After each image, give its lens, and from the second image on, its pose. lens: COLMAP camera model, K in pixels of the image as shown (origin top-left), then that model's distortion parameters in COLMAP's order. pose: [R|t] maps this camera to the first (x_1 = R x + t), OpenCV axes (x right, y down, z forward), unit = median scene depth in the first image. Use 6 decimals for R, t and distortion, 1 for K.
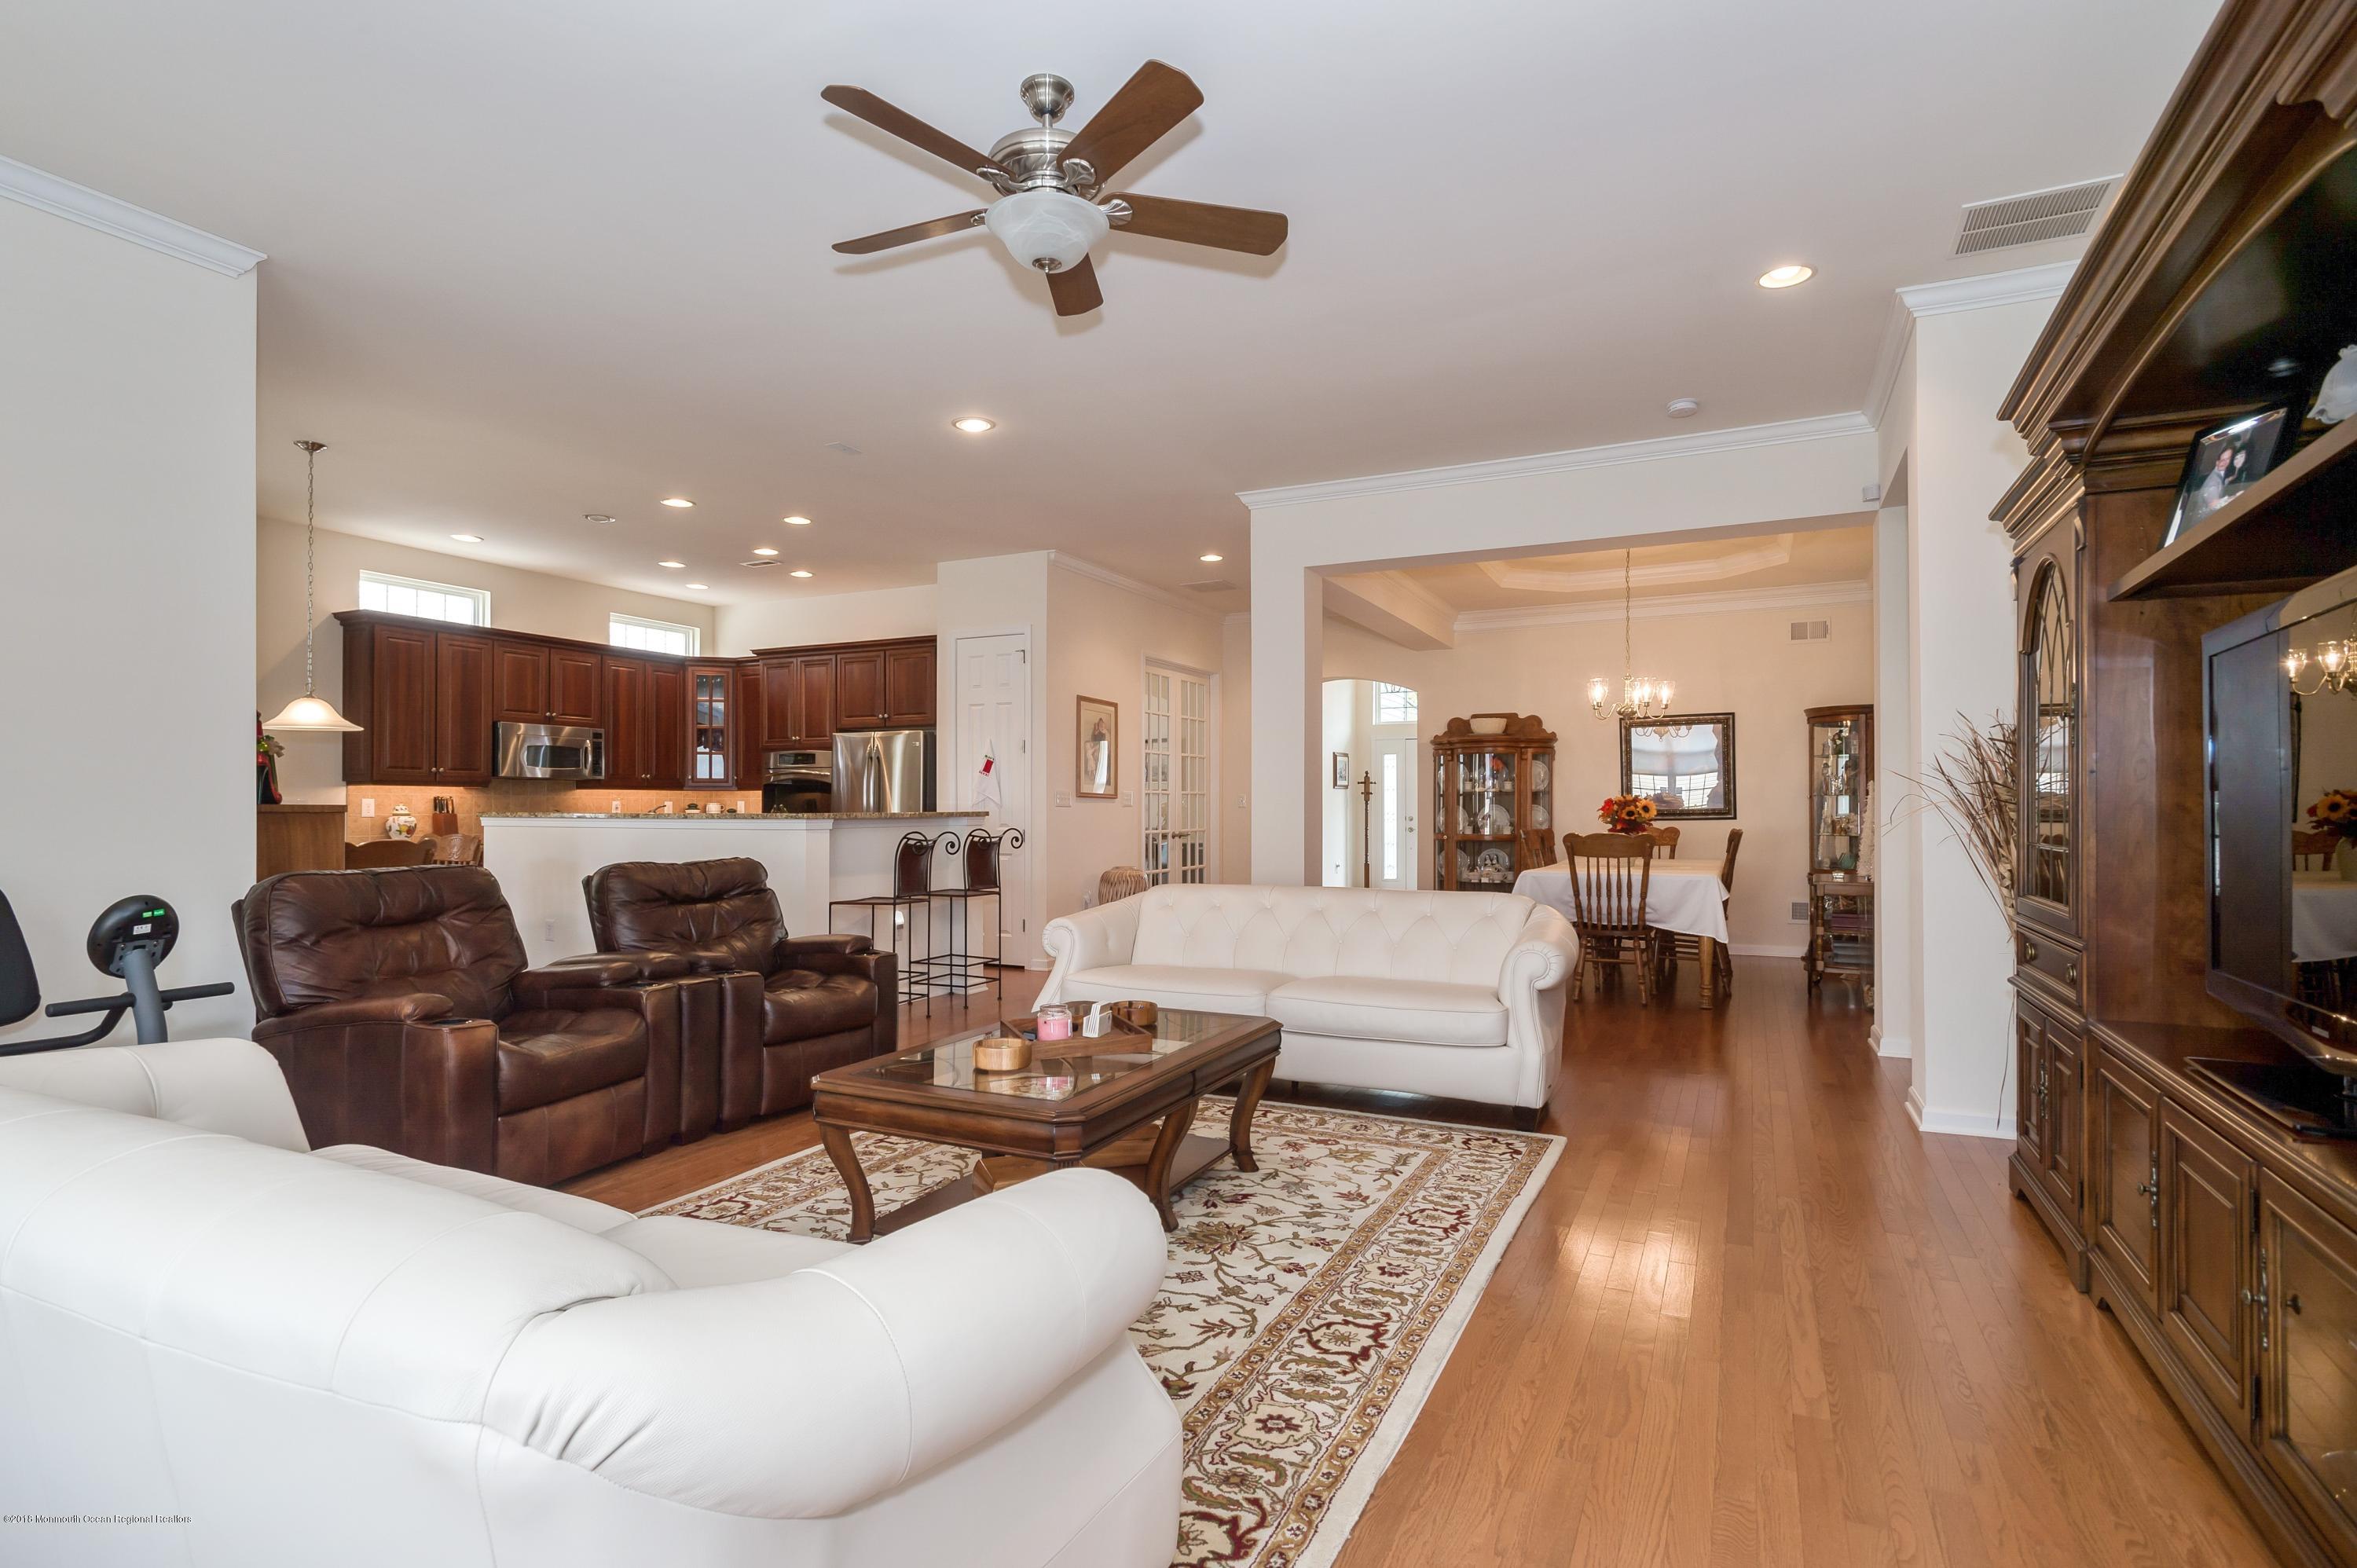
lens RADIAL K [[1139.4, 0, 1178.5], [0, 1139.4, 784.0], [0, 0, 1]] dist [0.027988, 0.000226]
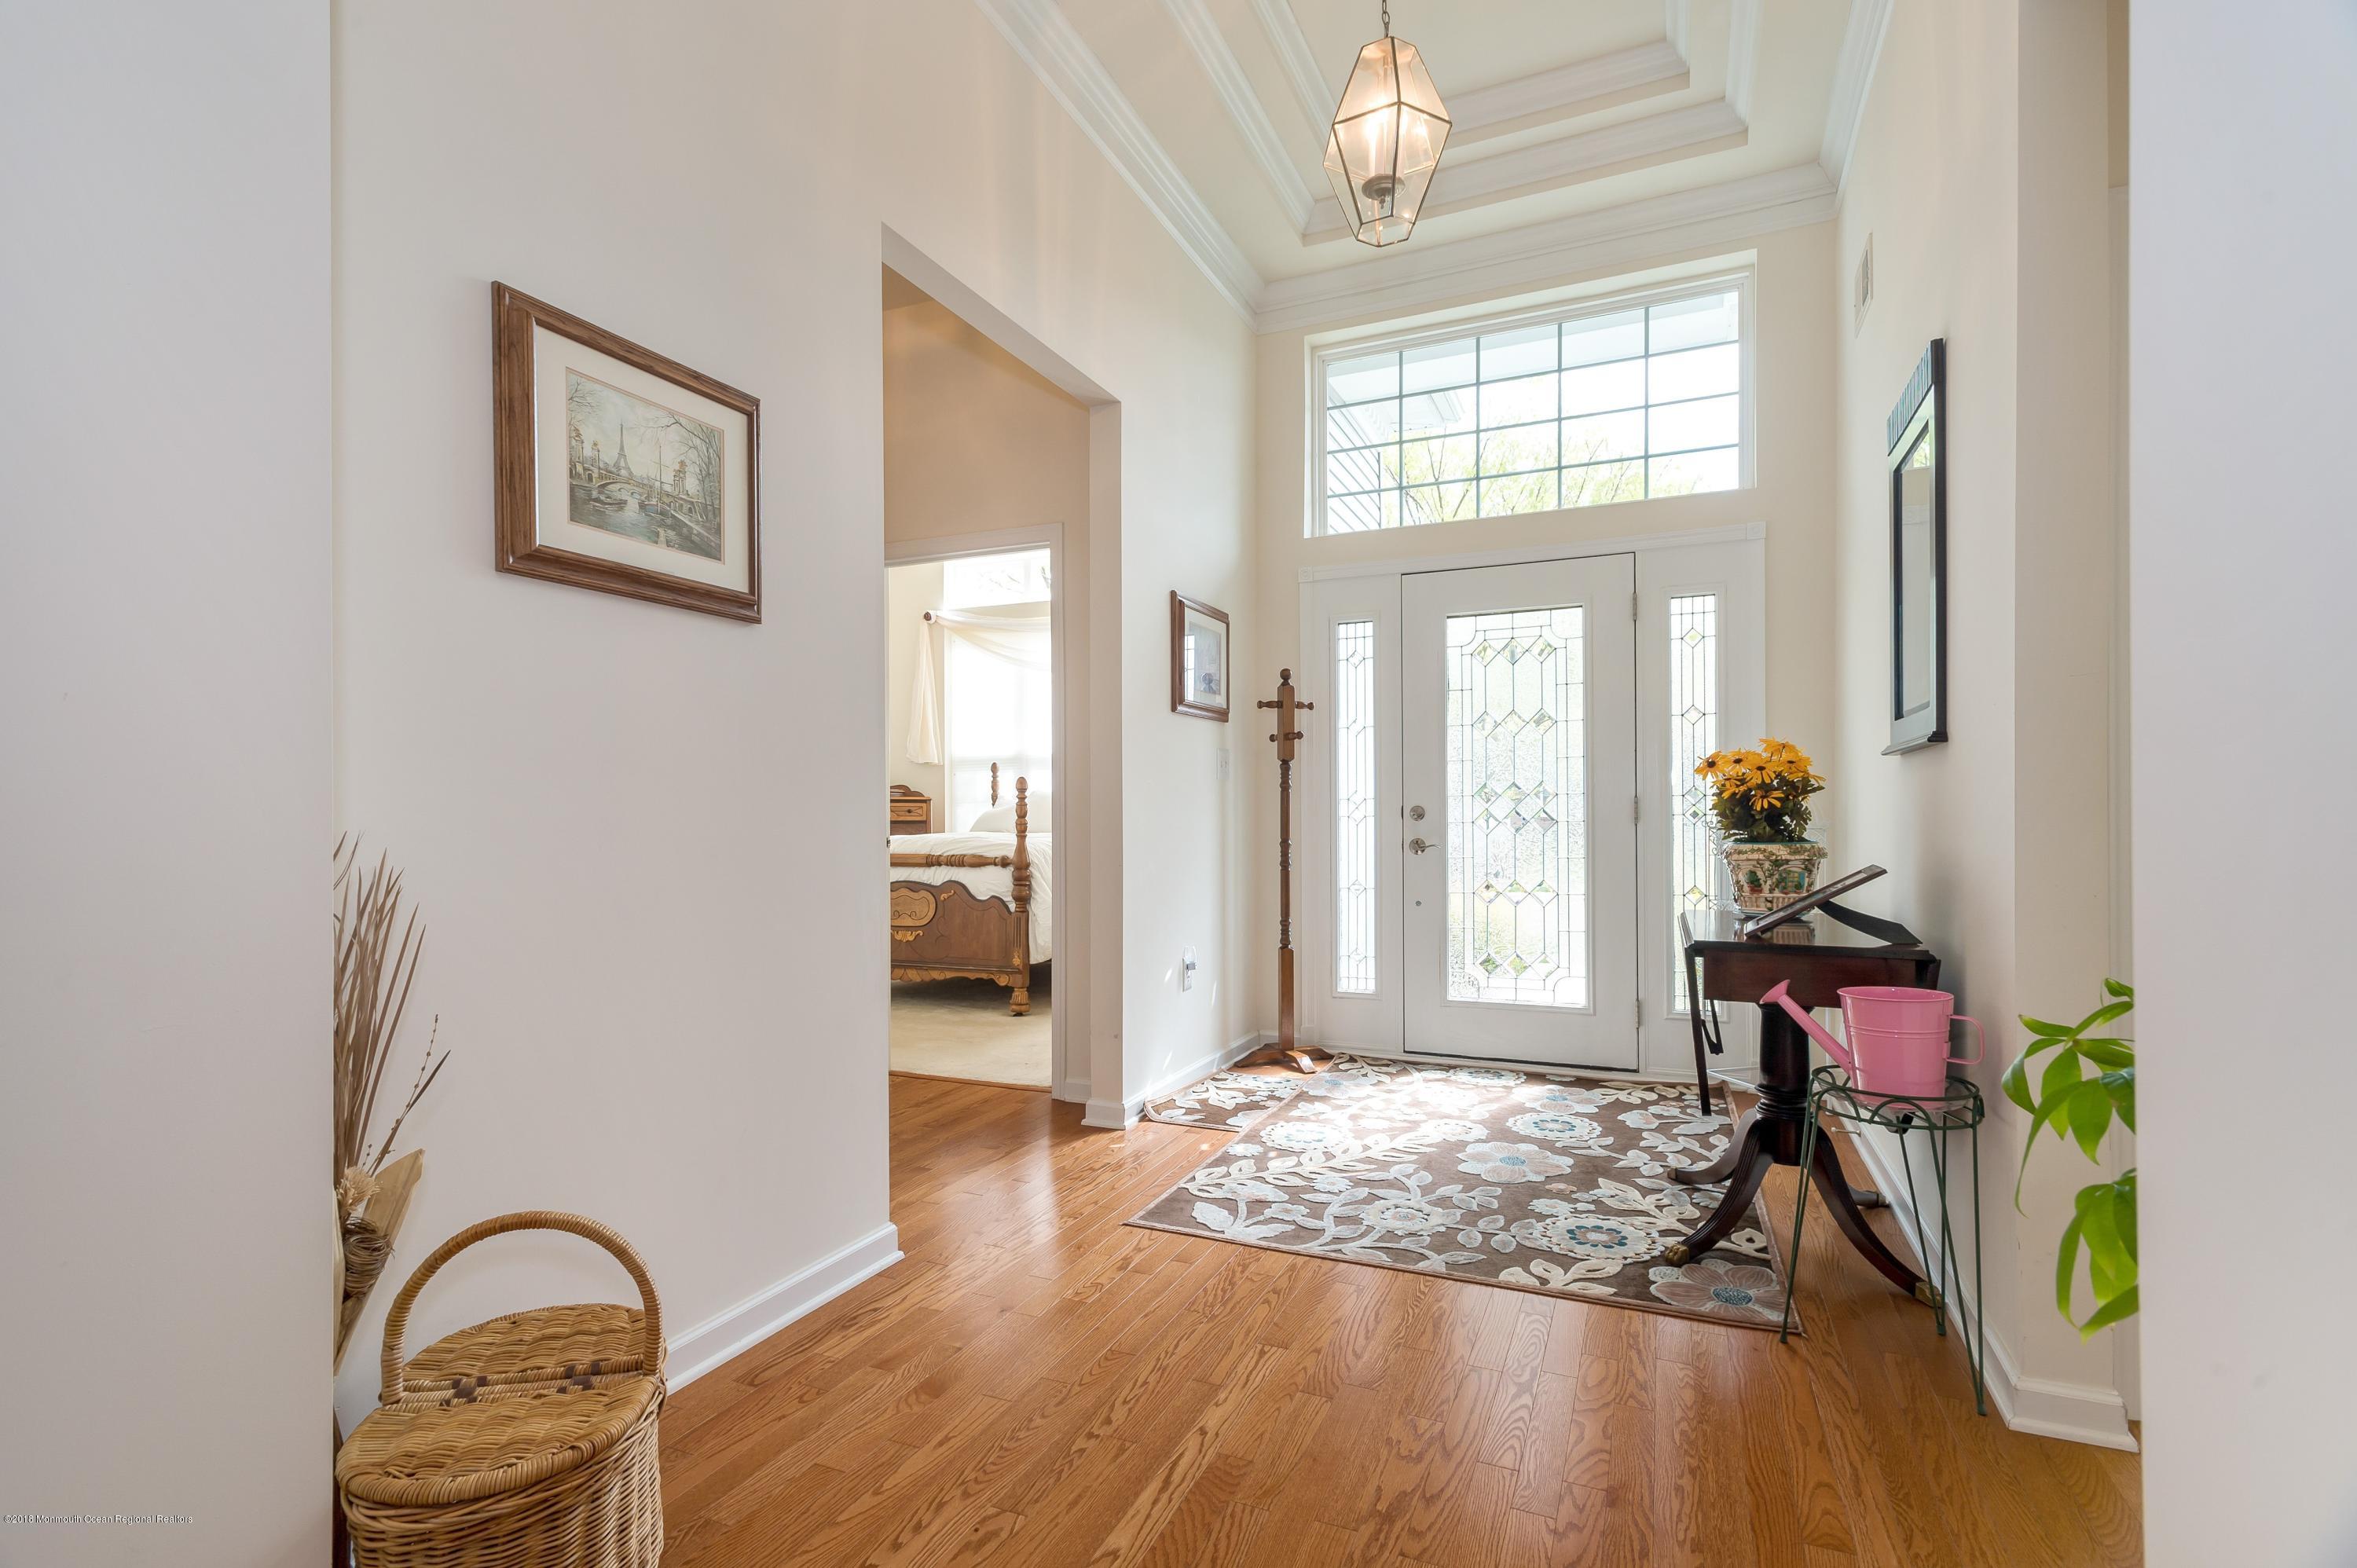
lens RADIAL K [[1124.6, 0, 1146.7], [0, 1124.6, 802.5], [0, 0, 1]] dist [0.012993, -0.000371]
pose [[0.999842, 0.000190, 0.017760, 0.195768], [-0.000362, 0.999953, 0.009650, 0.039424], [-0.017757, -0.009655, 0.999796, 1.109507]]
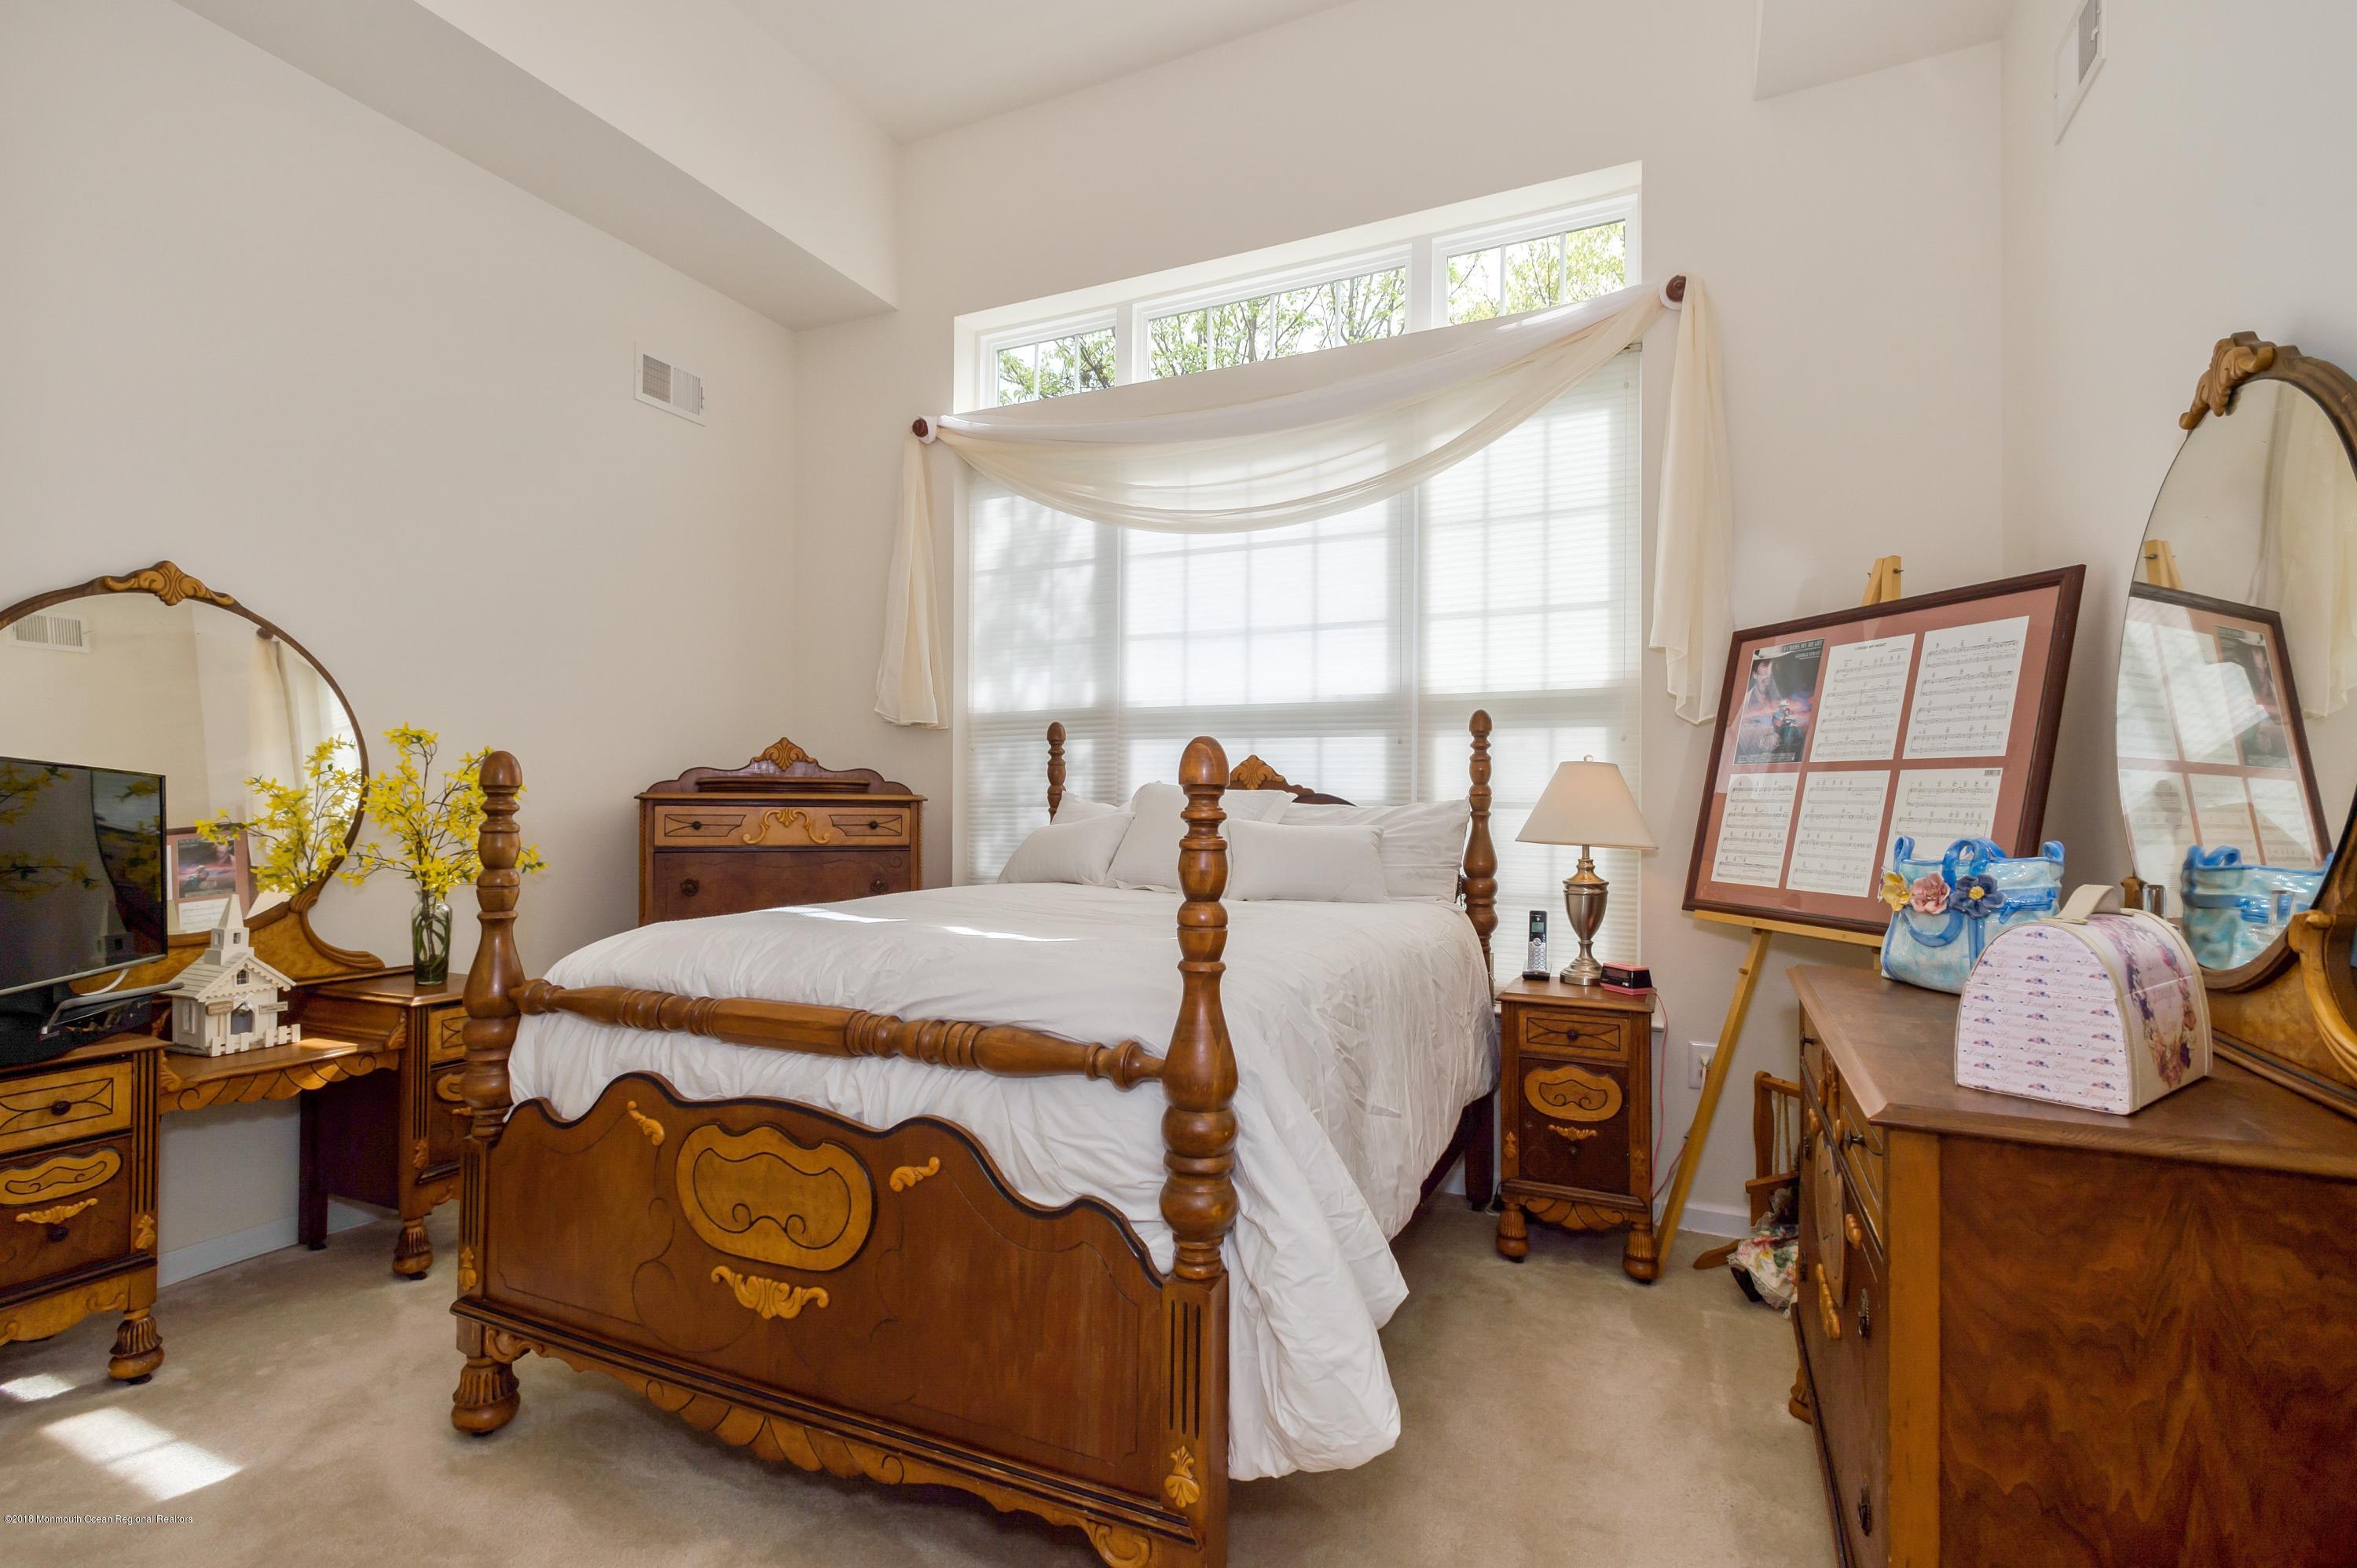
lens RADIAL K [[1124.6, 0, 1146.7], [0, 1124.6, 802.5], [0, 0, 1]] dist [0.012993, -0.000371]
pose [[0.999869, 0.008221, -0.013977, 0.128932], [-0.007921, 0.999740, 0.021369, 0.036667], [0.014149, -0.021256, 0.999674, 1.599491]]
